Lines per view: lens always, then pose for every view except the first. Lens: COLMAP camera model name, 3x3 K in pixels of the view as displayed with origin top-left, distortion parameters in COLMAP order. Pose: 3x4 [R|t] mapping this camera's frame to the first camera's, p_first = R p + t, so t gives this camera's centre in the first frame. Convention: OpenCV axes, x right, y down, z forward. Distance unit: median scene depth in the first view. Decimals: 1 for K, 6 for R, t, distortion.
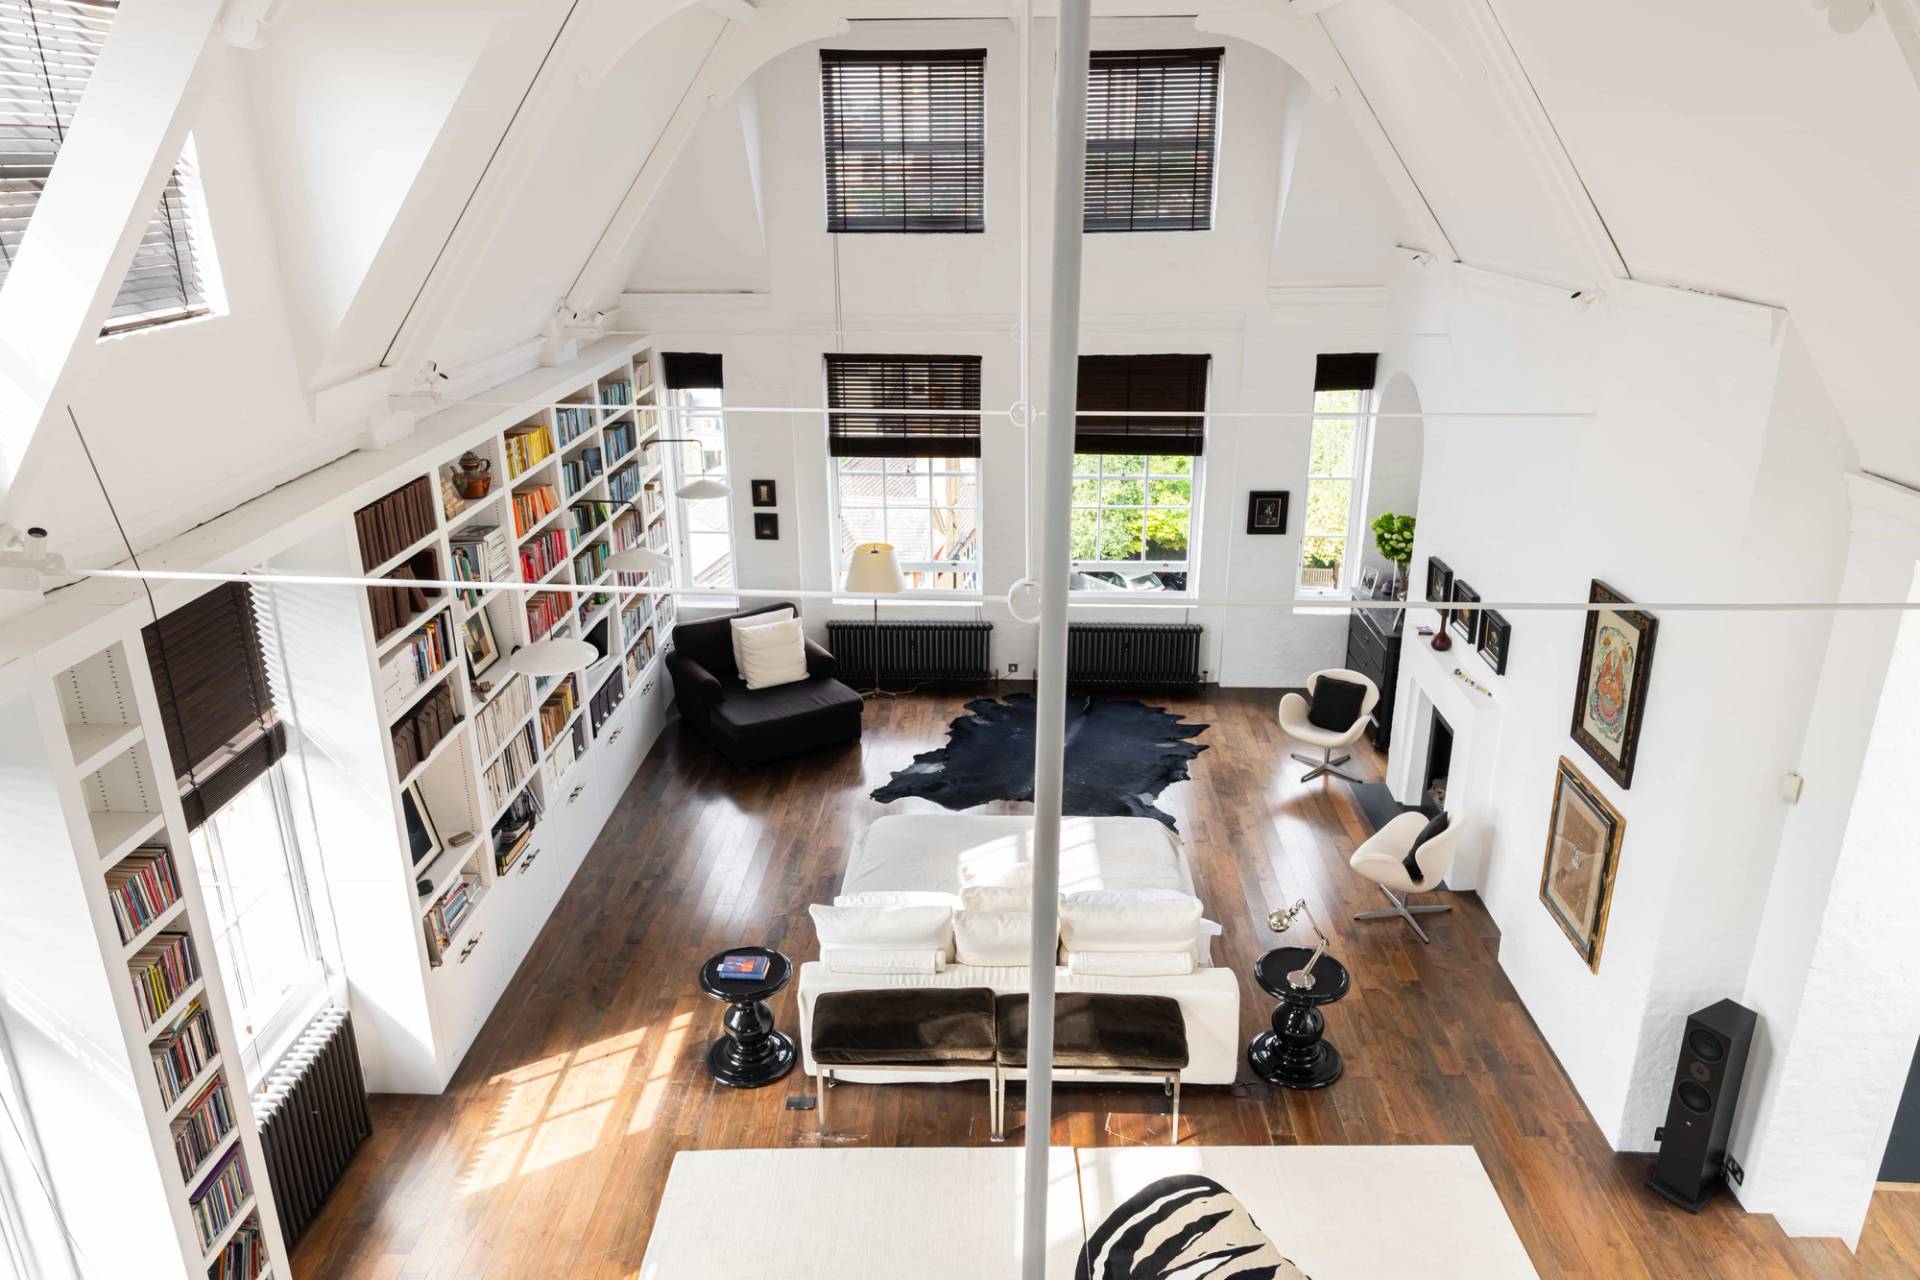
lens RADIAL K [[1333.4, 0, 960.0], [0, 1333.4, 640.0], [0, 0, 1]] dist [0.003835, 0.001741]
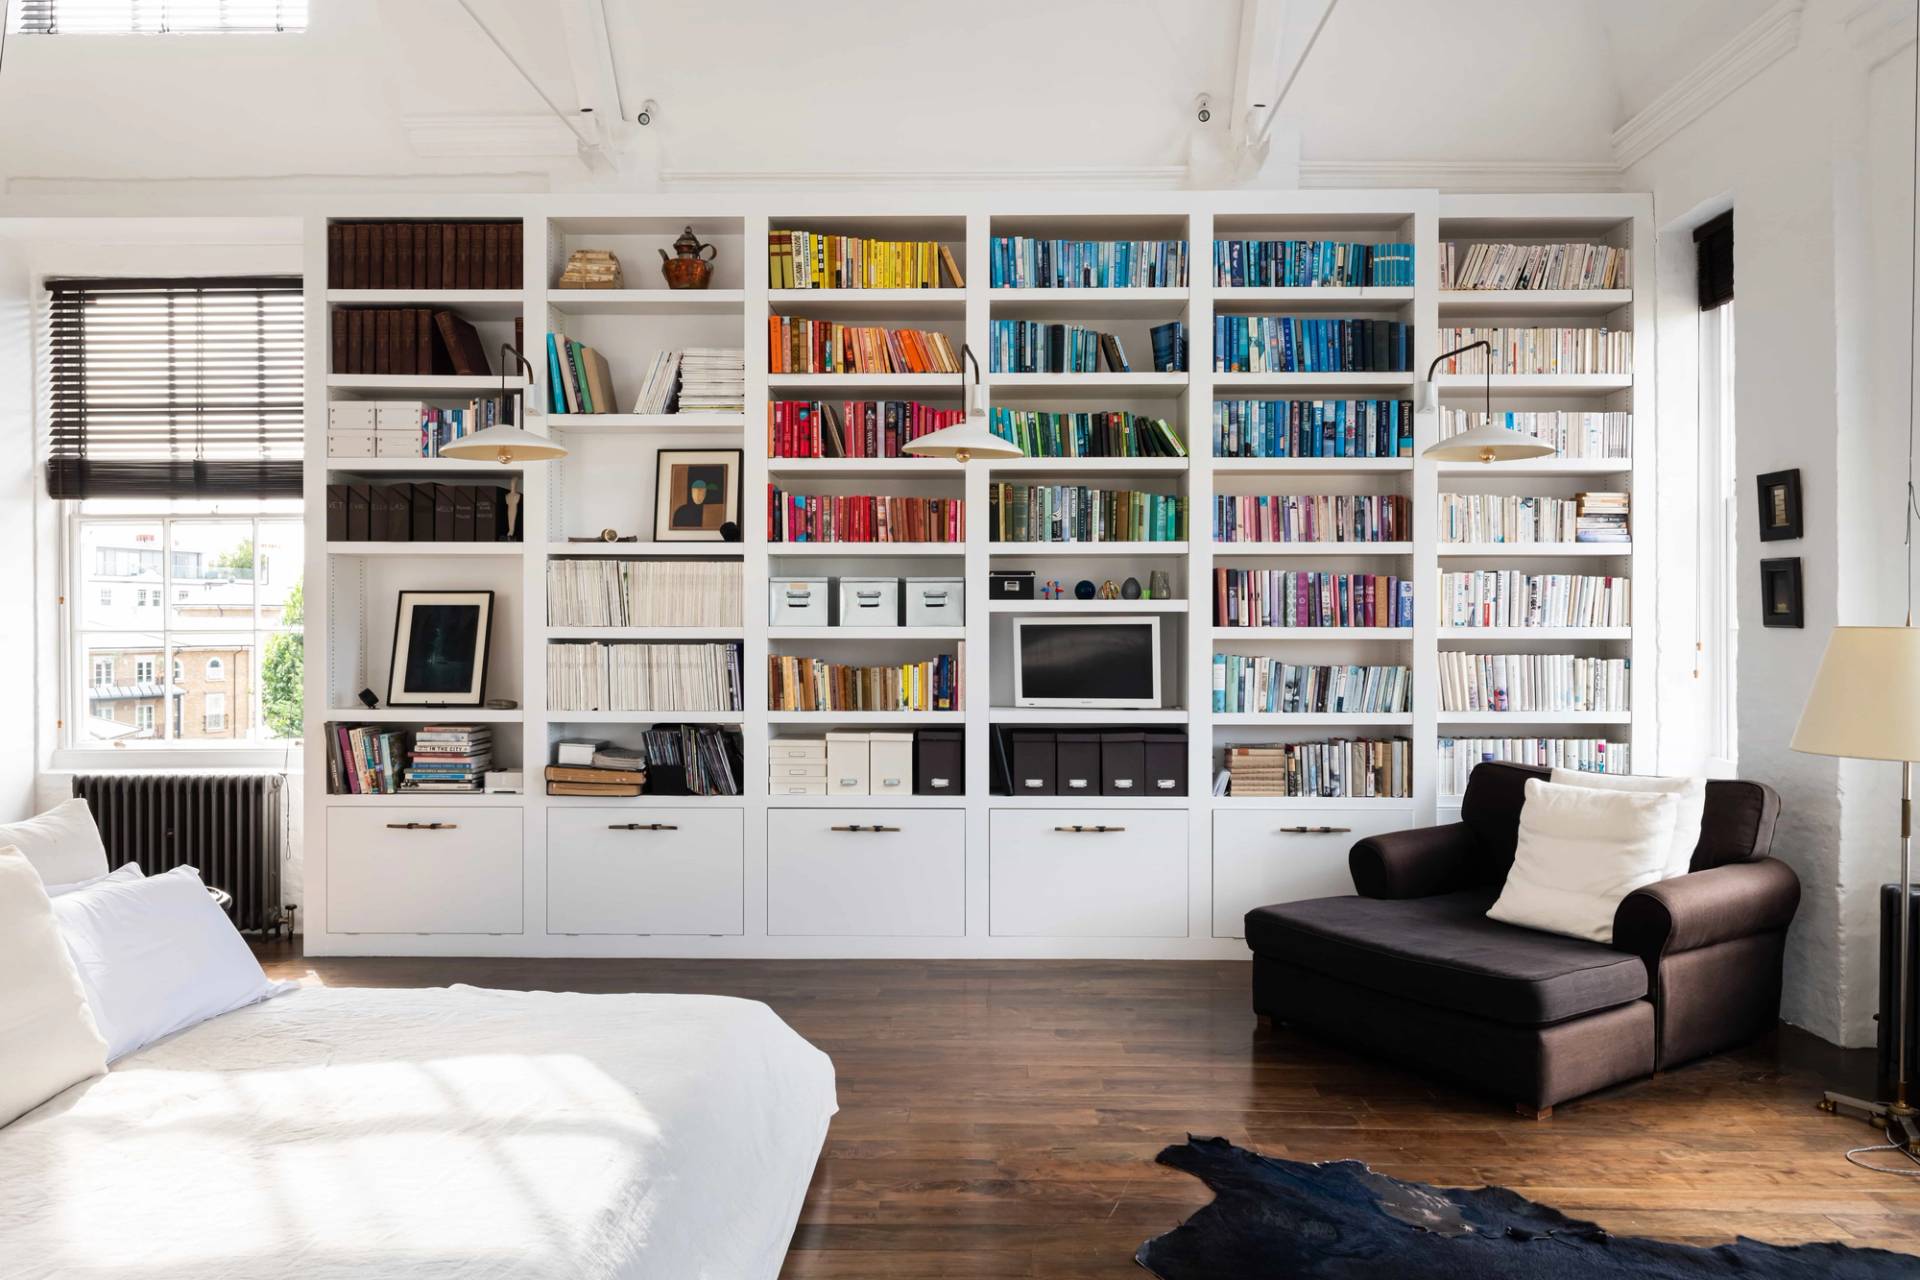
lens RADIAL K [[1333.4, 0, 960.0], [0, 1333.4, 640.0], [0, 0, 1]] dist [0.003835, 0.001741]
pose [[0.000692, 0.011718, -0.999931, 0.257626], [-0.351337, 0.936188, 0.010728, 0.009191], [0.936249, 0.351305, 0.004765, 0.804463]]
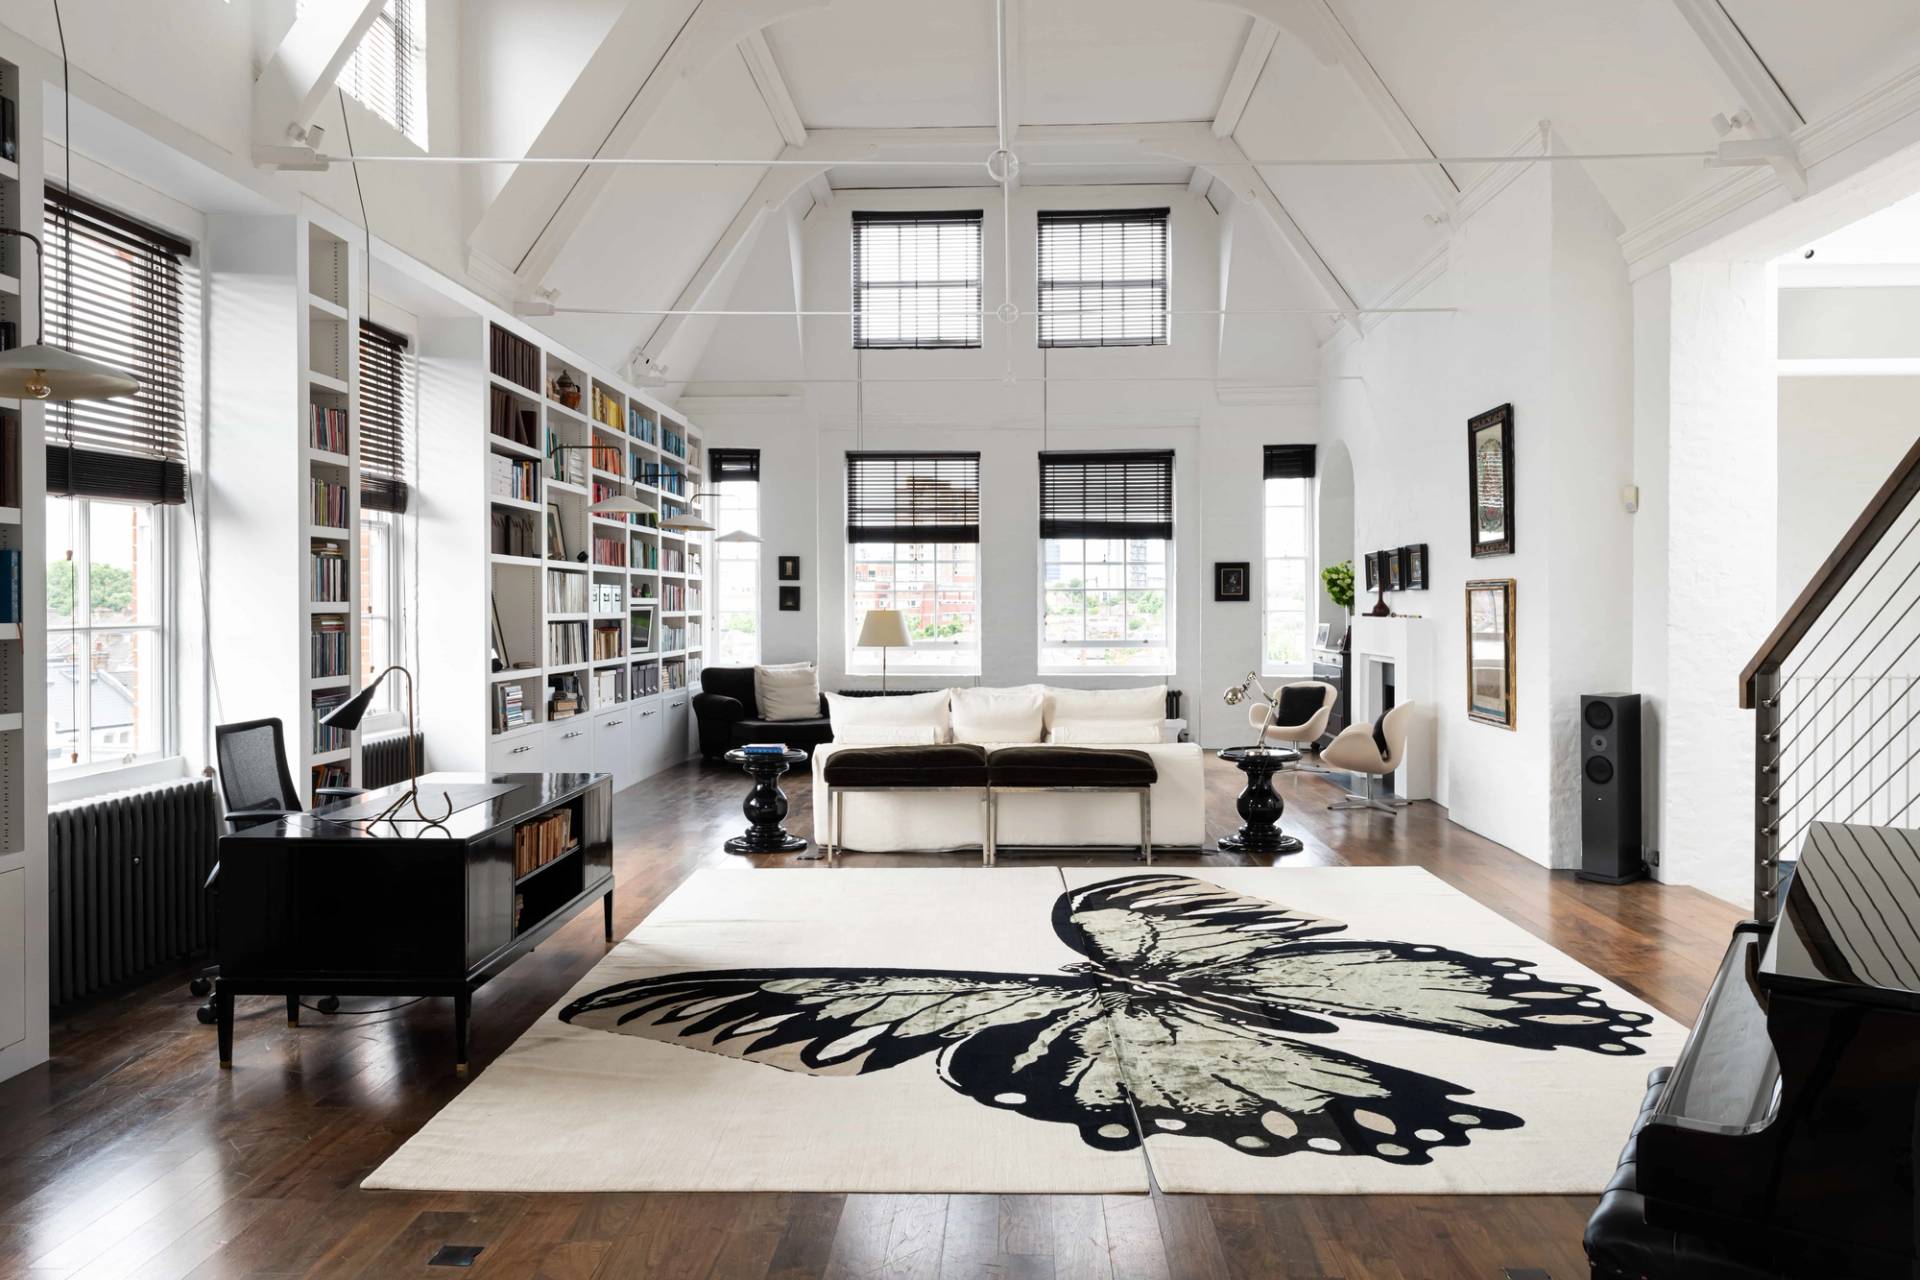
lens RADIAL K [[1347.8, 0, 956.8], [0, 1347.8, 616.3], [0, 0, 1]] dist [0.008133, -0.000339]
pose [[0.999963, 0.001416, -0.008446, 0.006383], [-0.004227, 0.939334, -0.342979, 0.332322], [0.007448, 0.343002, 0.939305, -0.070050]]
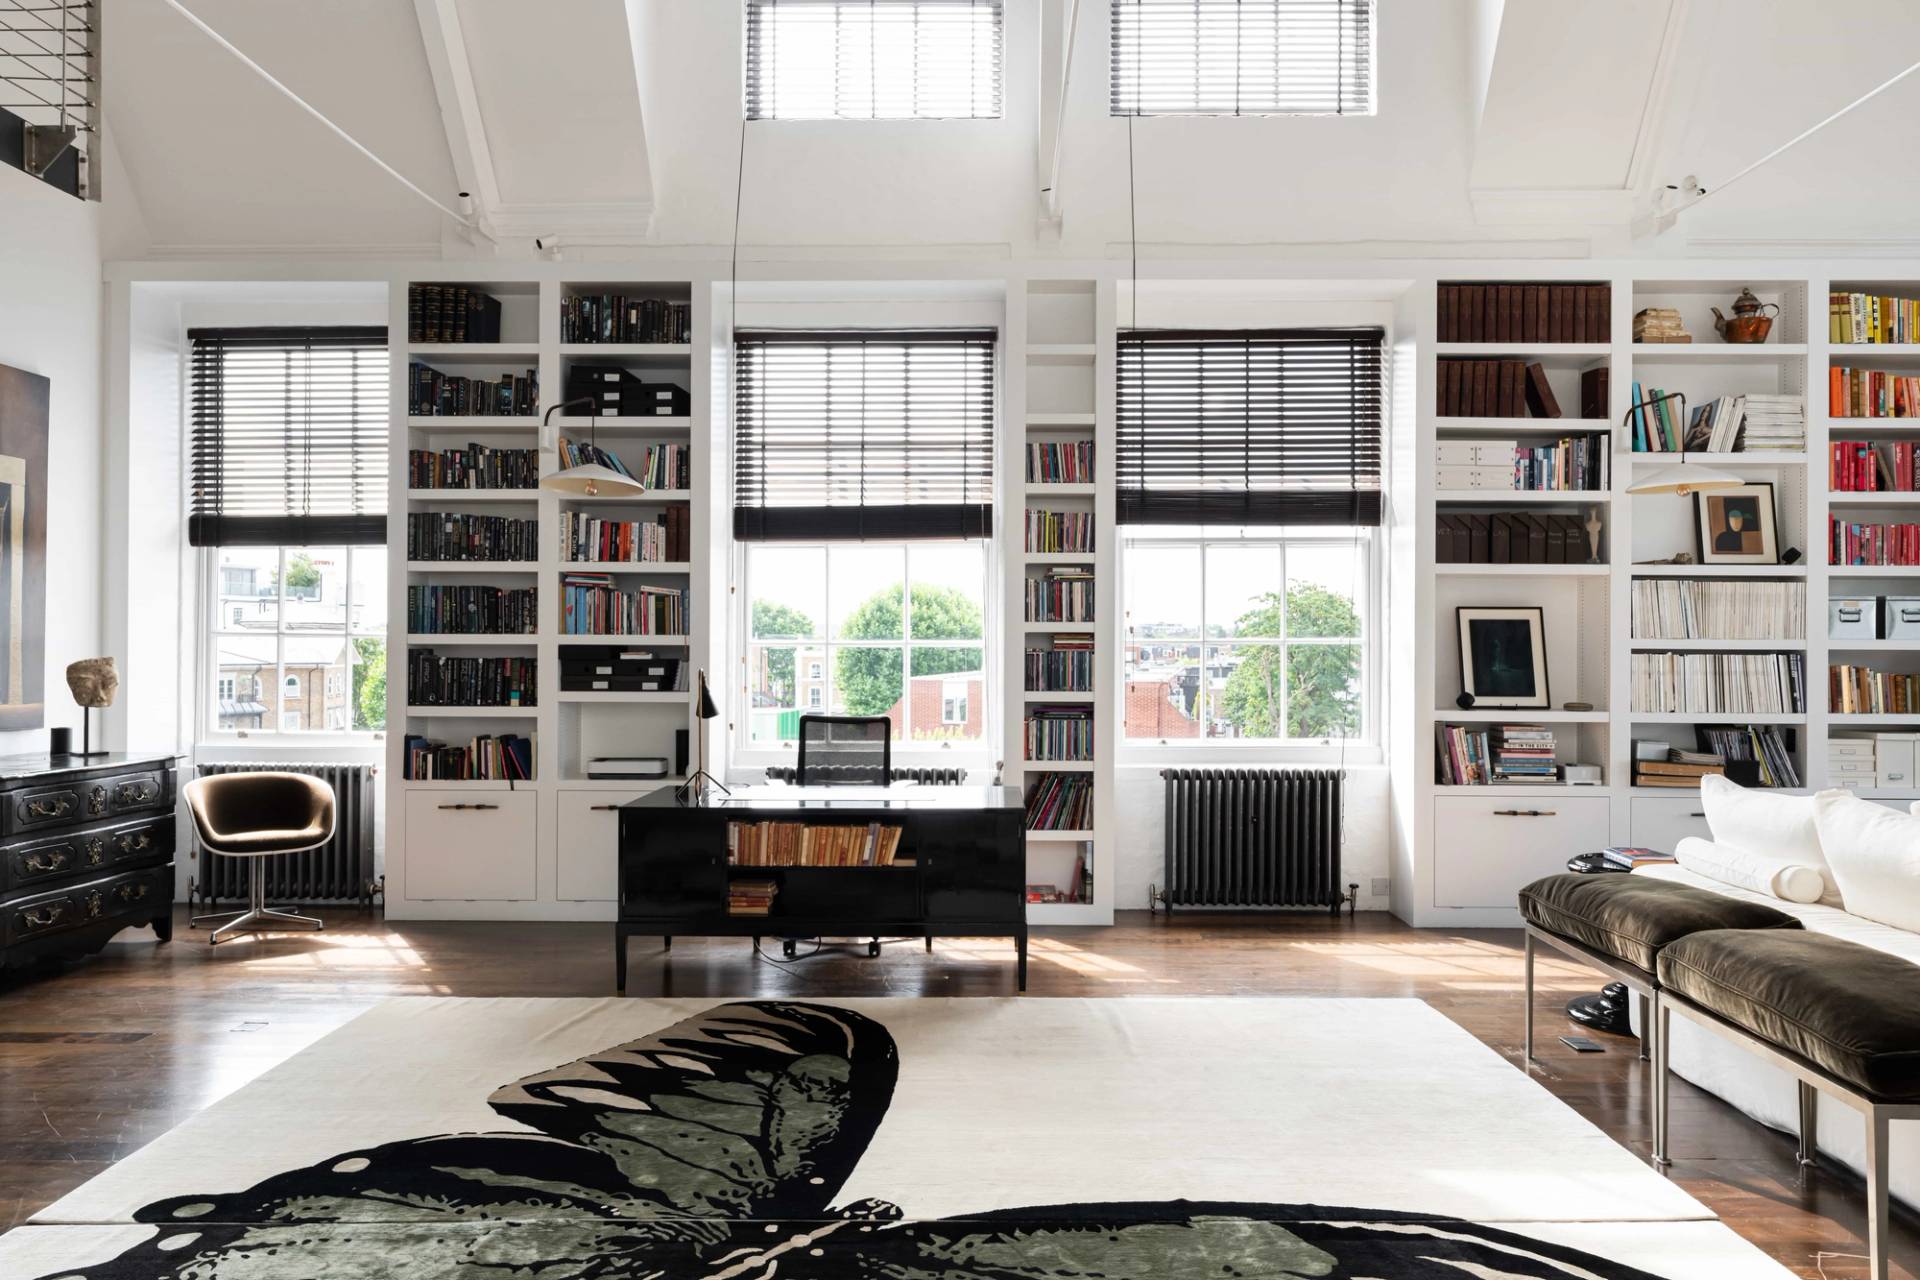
lens RADIAL K [[1333.4, 0, 960.0], [0, 1333.4, 640.0], [0, 0, 1]] dist [0.003835, 0.001741]
pose [[0.001494, -0.004813, -0.999987, 0.326118], [-0.355256, 0.934756, -0.005030, 0.168476], [0.934768, 0.355259, -0.000313, 0.395470]]
